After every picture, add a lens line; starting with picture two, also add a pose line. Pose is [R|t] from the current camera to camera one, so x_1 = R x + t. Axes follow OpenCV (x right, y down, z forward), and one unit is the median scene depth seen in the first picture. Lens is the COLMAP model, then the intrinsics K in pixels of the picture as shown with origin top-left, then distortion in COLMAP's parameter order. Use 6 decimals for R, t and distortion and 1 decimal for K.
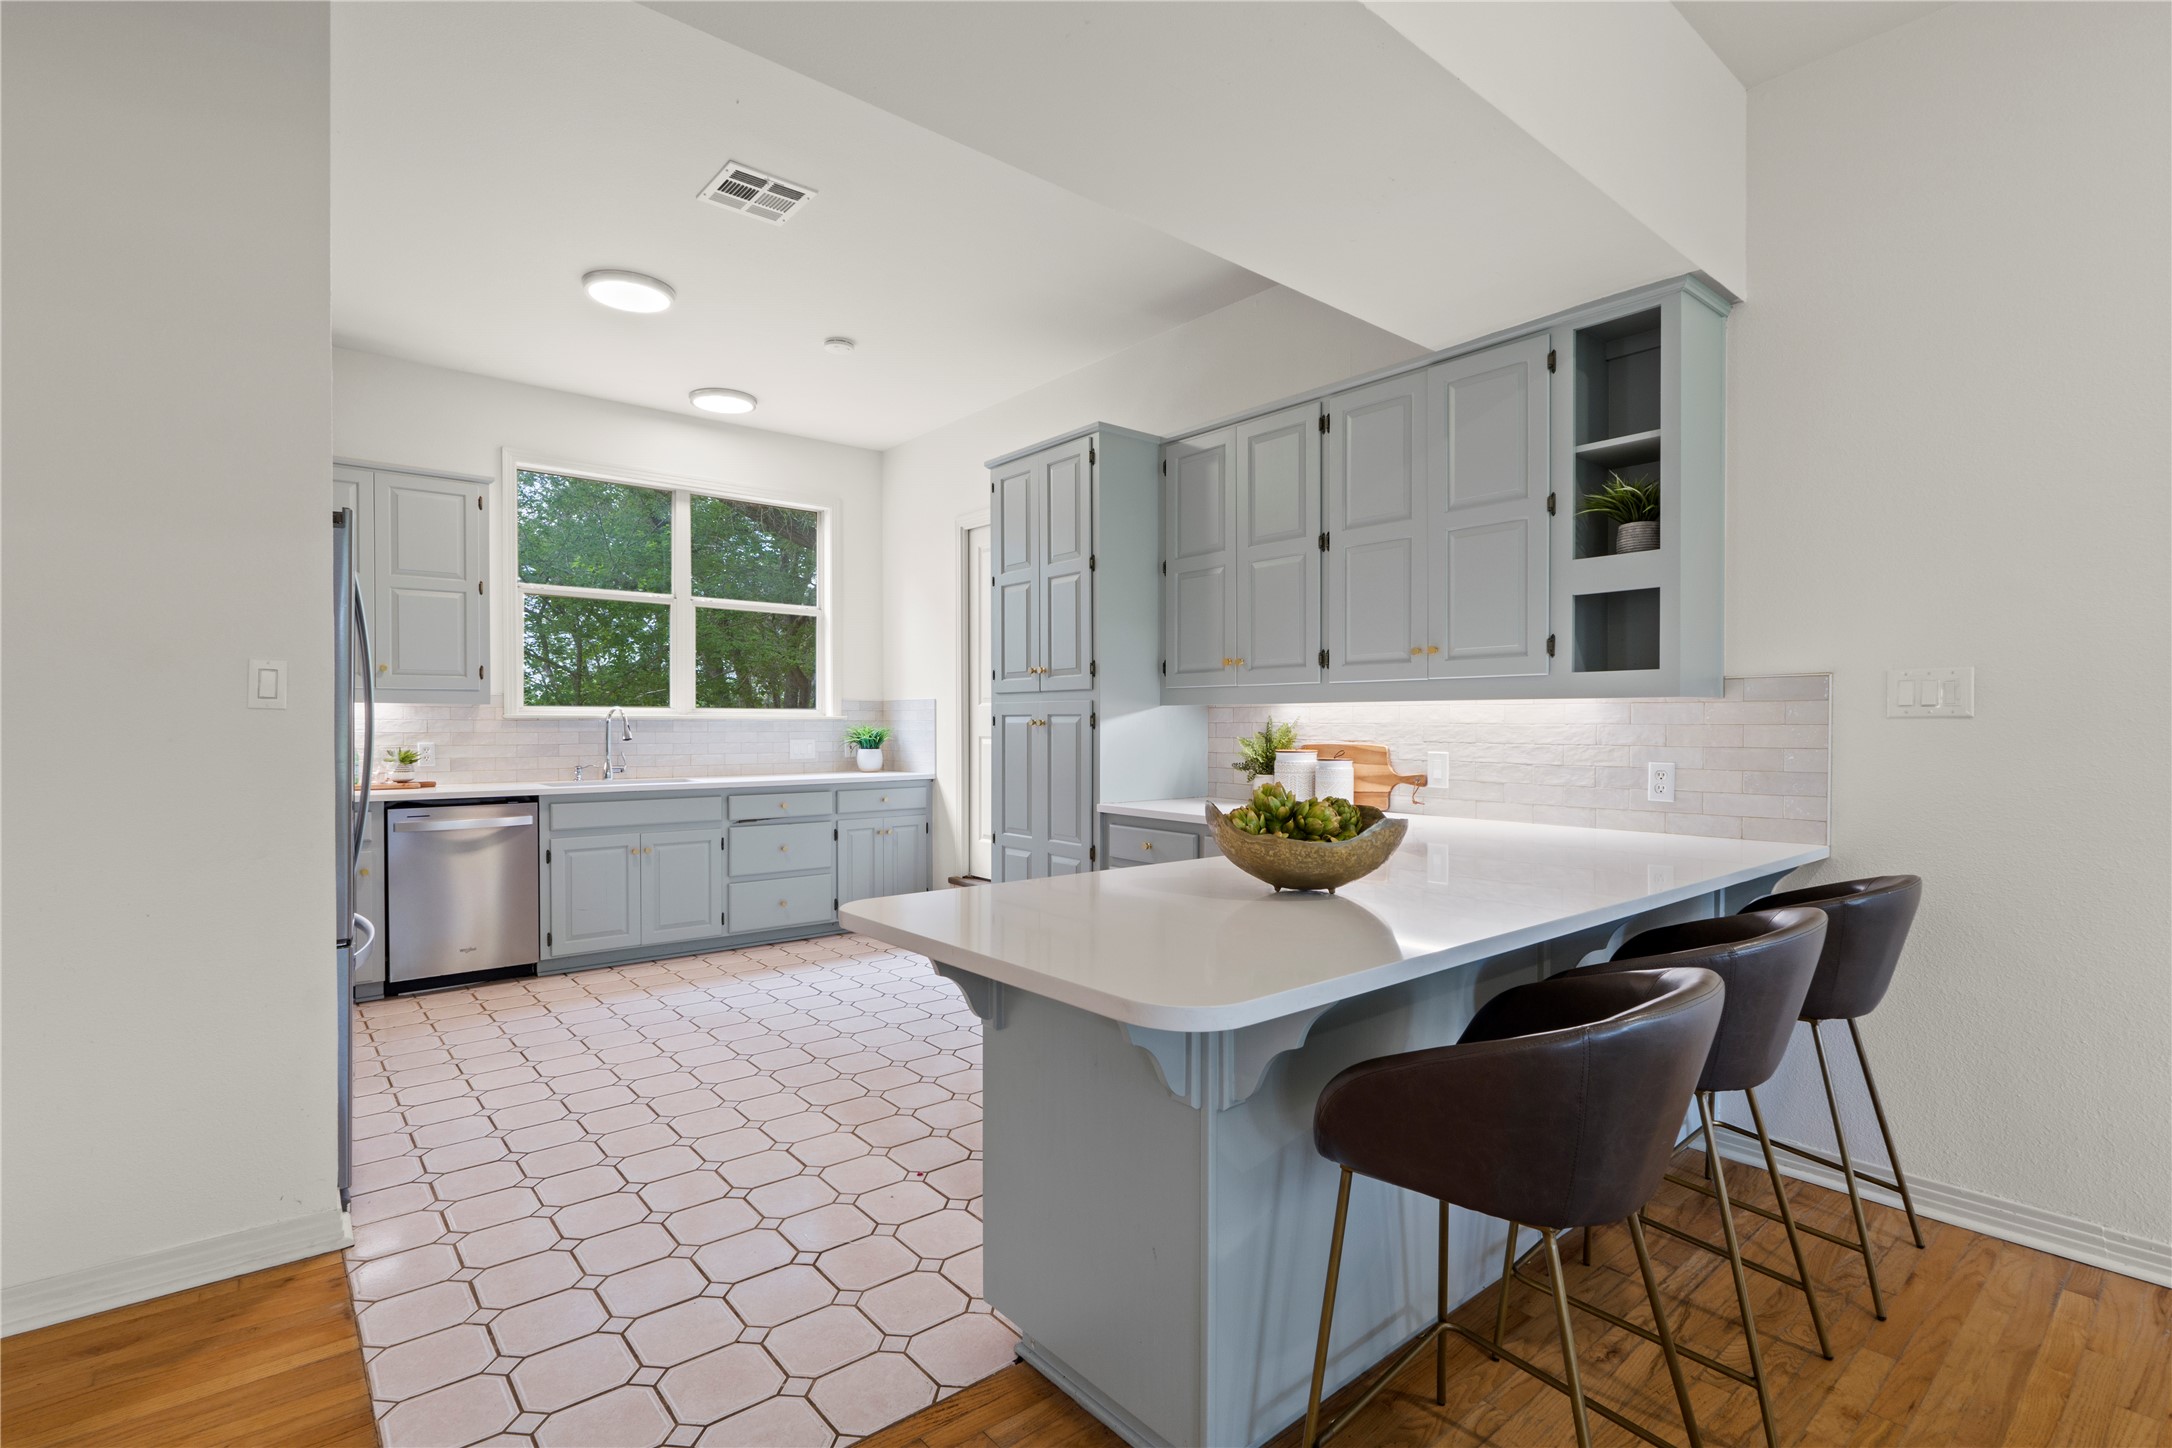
lens RADIAL K [[1021.4, 0, 1086.0], [0, 1021.4, 724.0], [0, 0, 1]] dist [-0.002770, -0.000208]
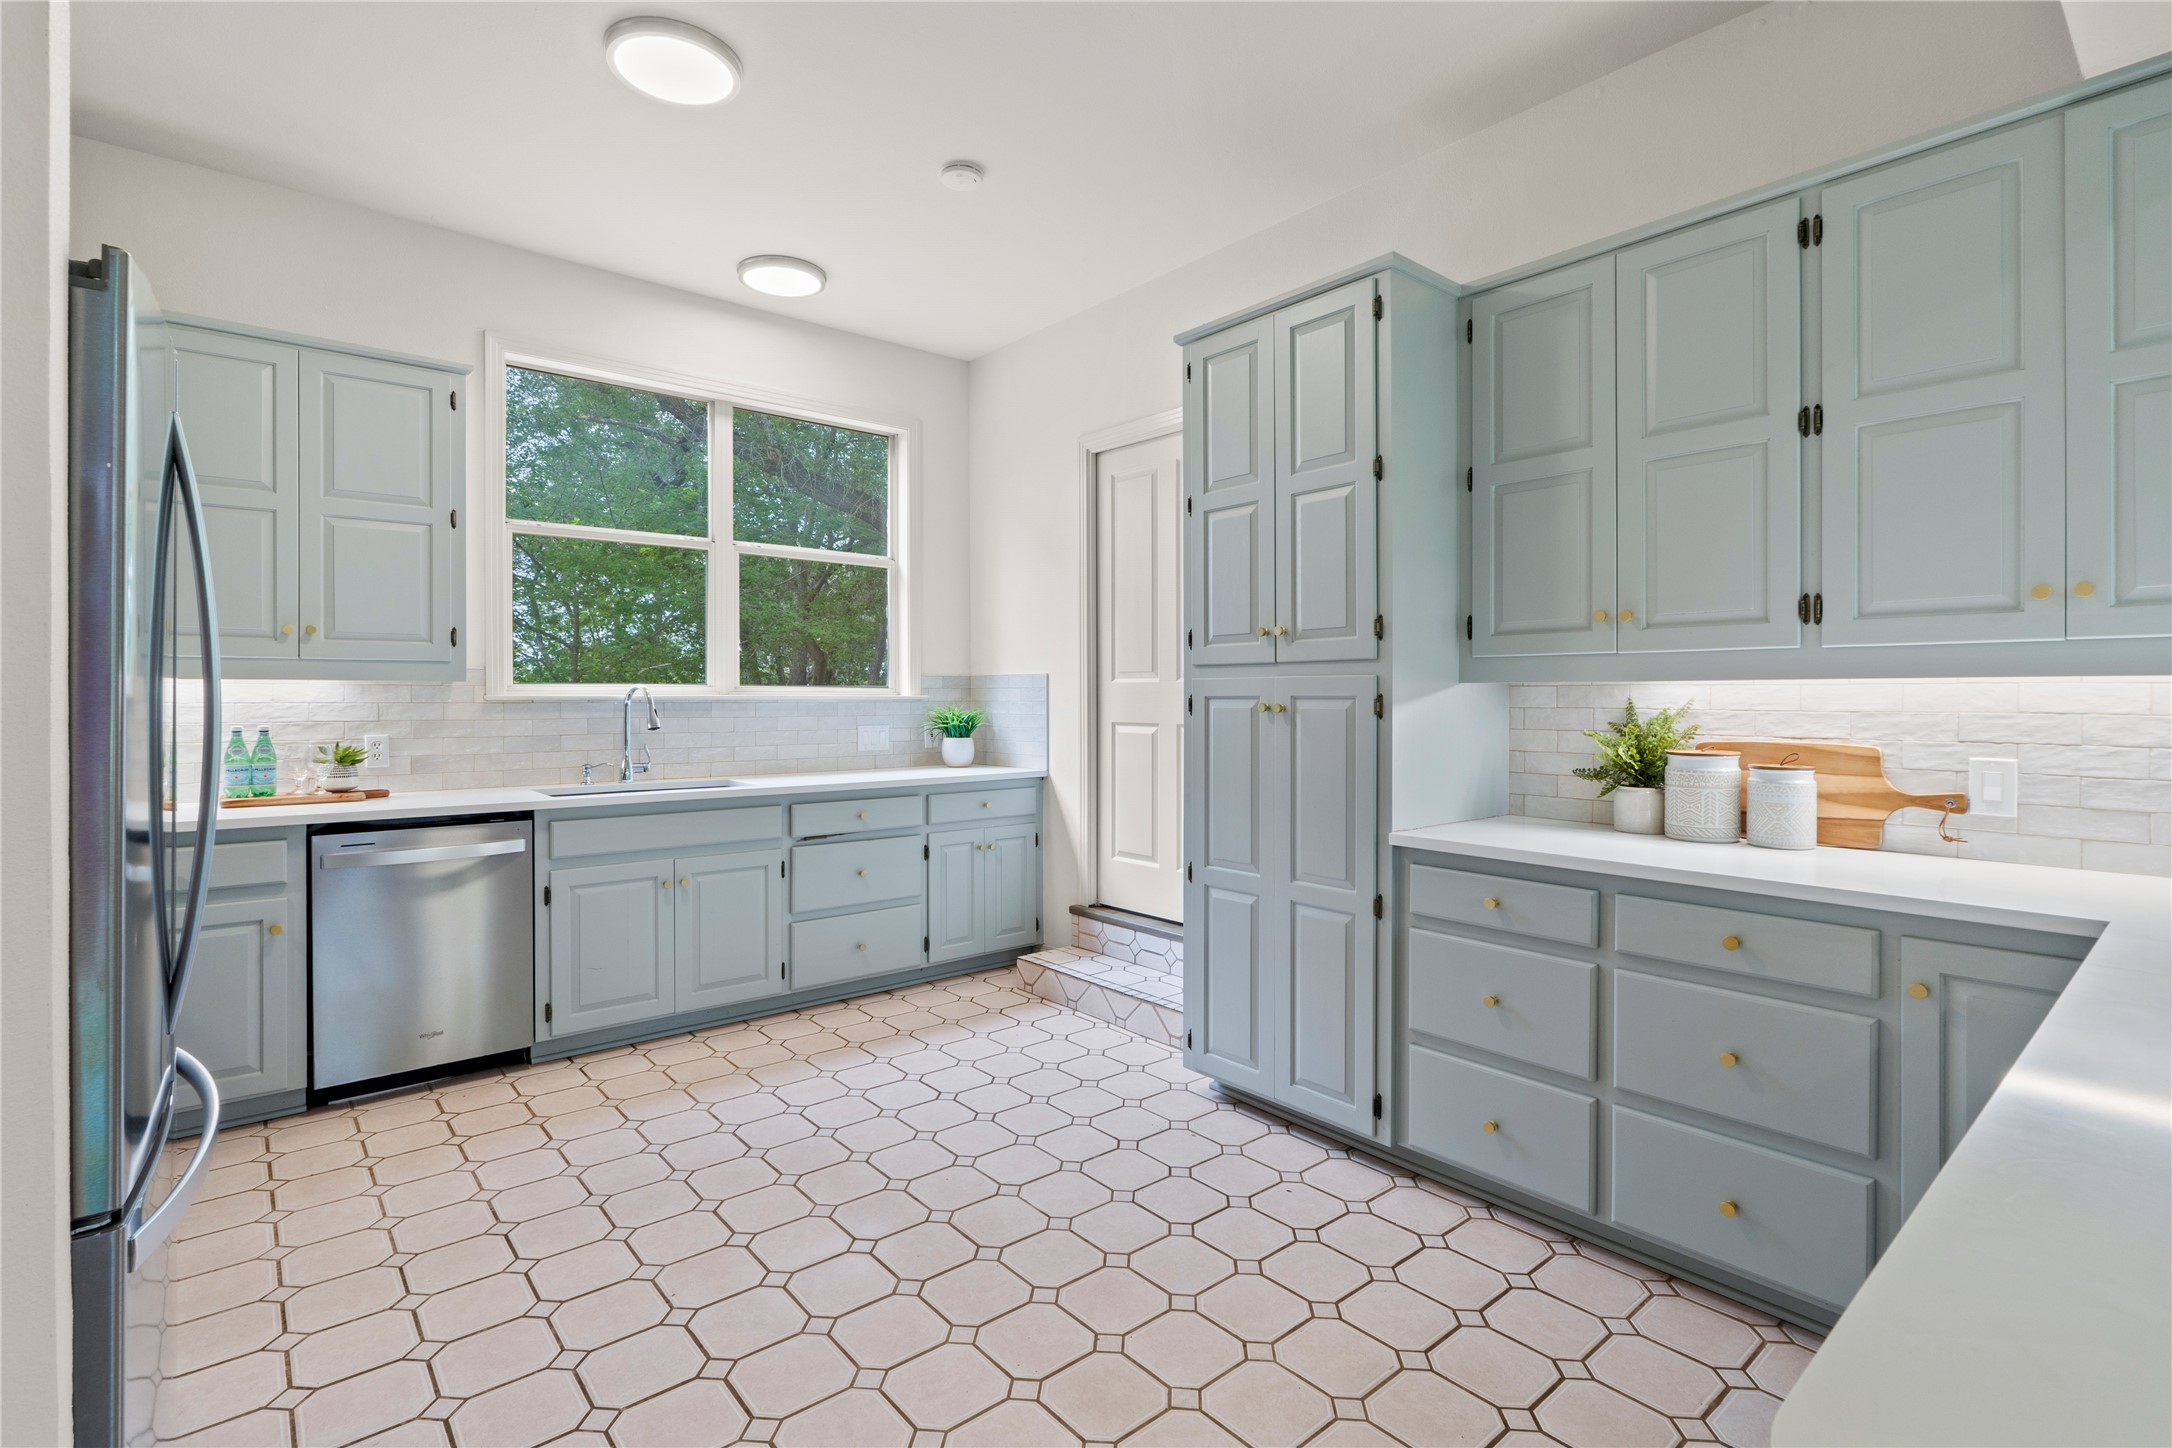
lens RADIAL K [[1018.3, 0, 1093.5], [0, 1018.3, 692.2], [0, 0, 1]] dist [-0.007370, -0.000016]
pose [[0.999911, -0.000674, 0.013314, -0.156474], [0.000757, 0.999980, -0.006233, -0.007055], [-0.013309, 0.006243, 0.999892, 0.288183]]
